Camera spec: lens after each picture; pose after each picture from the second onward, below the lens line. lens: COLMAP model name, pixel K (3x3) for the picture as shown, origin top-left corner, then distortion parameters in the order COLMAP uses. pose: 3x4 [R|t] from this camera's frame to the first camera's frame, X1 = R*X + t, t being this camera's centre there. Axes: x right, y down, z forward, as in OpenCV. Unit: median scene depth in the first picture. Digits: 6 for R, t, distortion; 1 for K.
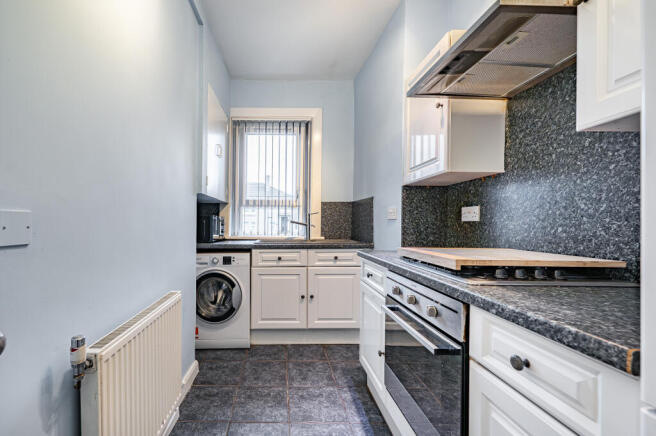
lens RADIAL K [[274.2, 0, 287.2], [0, 274.2, 217.8], [0, 0, 1]] dist [-0.000004, 0.000037]
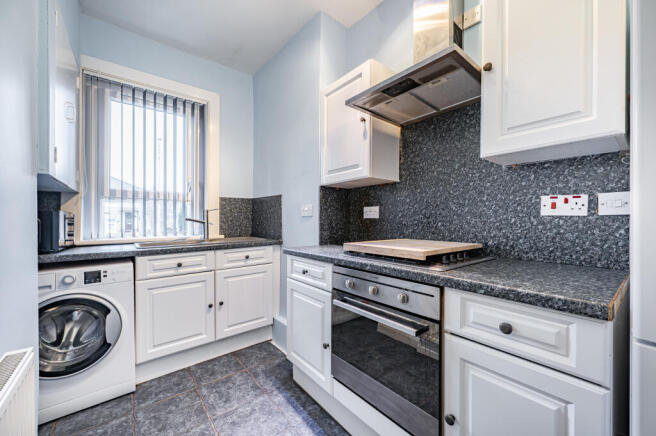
lens RADIAL K [[252.6, 0, 328.0], [0, 252.6, 218.0], [0, 0, 1]] dist [0.000905, 0.000004]
pose [[0.788790, -0.004193, 0.614649, -0.166220], [-0.004893, 0.999902, 0.013100, -0.002464], [-0.614644, -0.013341, 0.788692, 0.170732]]
